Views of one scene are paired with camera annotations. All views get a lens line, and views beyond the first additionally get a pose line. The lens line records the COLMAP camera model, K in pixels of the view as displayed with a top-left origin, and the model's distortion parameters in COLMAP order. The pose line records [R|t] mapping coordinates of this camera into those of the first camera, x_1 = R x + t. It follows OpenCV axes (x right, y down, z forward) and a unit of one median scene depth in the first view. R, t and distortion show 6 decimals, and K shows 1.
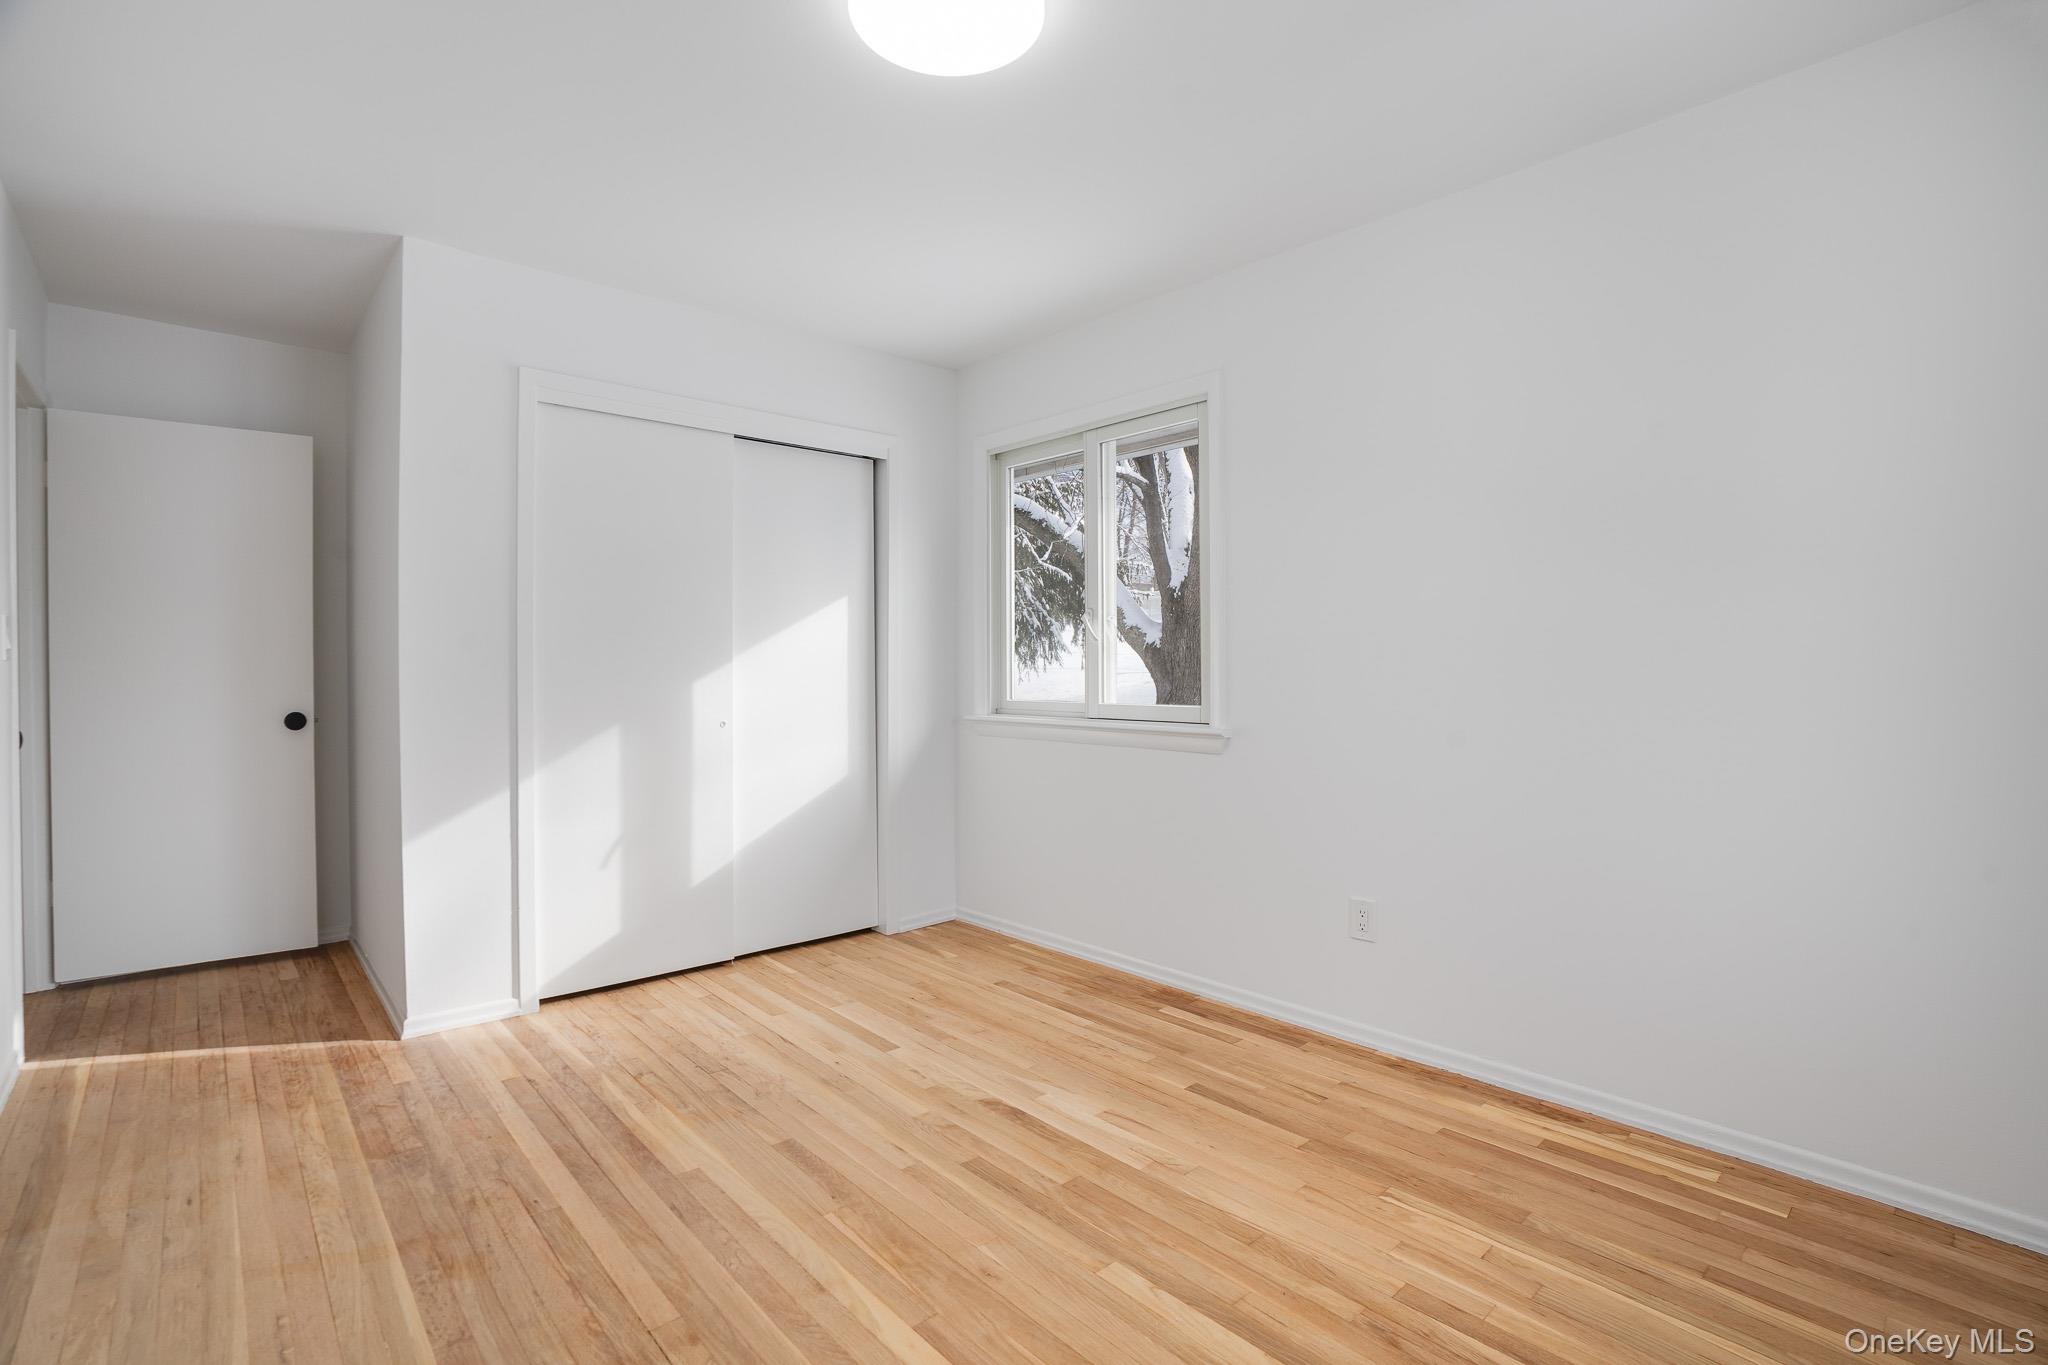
lens RADIAL K [[939.5, 0, 1020.2], [0, 939.5, 666.2], [0, 0, 1]] dist [-0.073469, 0.026427]
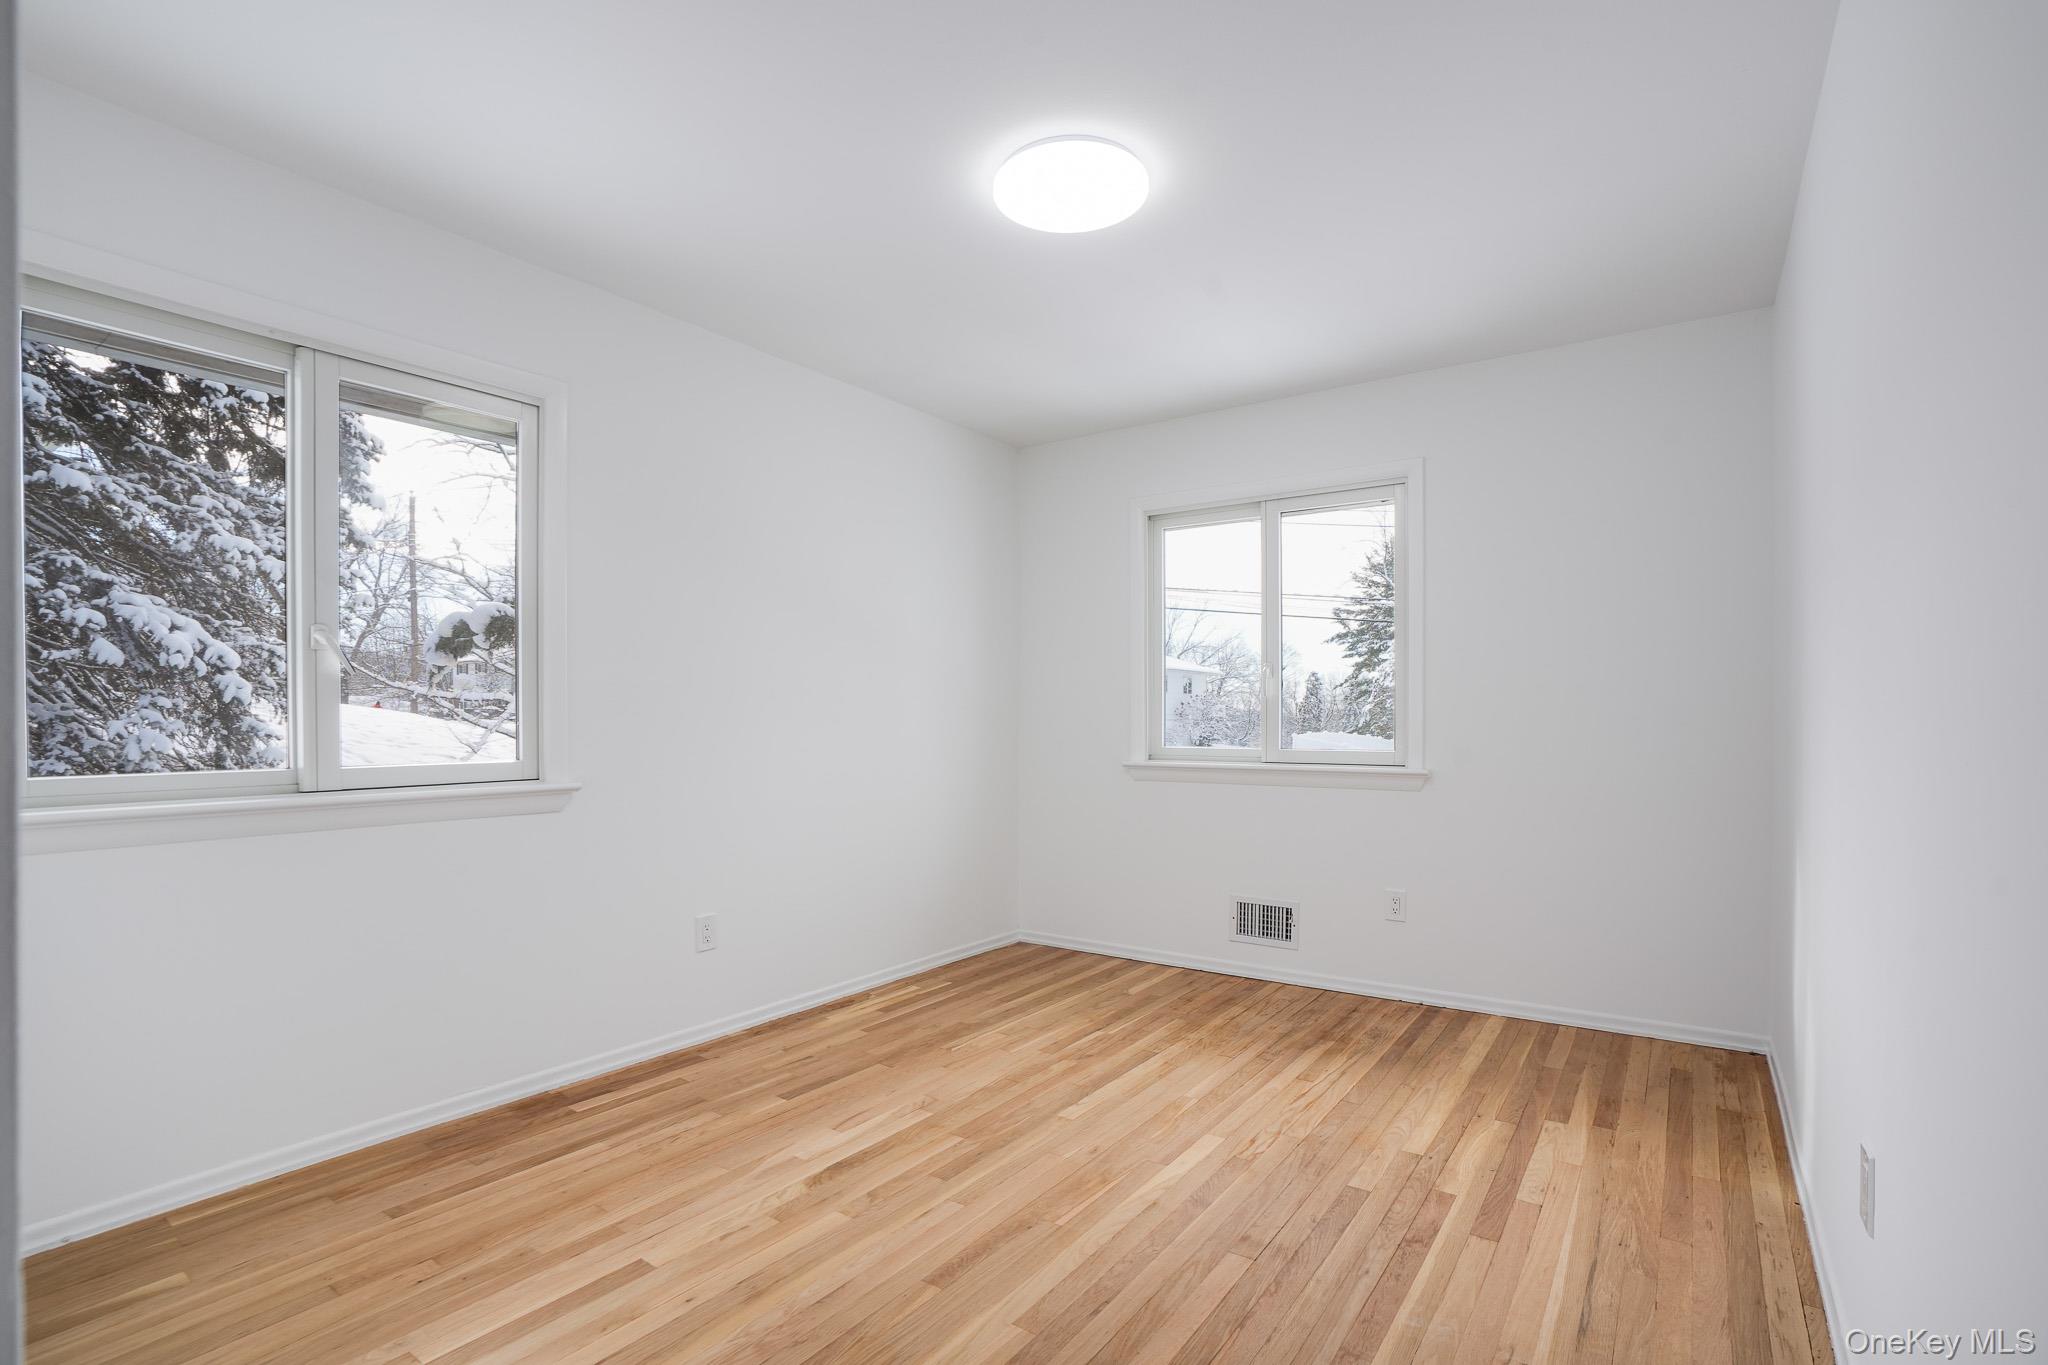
lens RADIAL K [[939.4, 0, 1018.4], [0, 939.4, 694.8], [0, 0, 1]] dist [-0.035937, 0.000476]
pose [[-0.196907, 0.020443, 0.980209, -1.022338], [-0.004099, 0.999757, -0.021674, -0.000142], [-0.980414, -0.008285, -0.196775, 1.007429]]
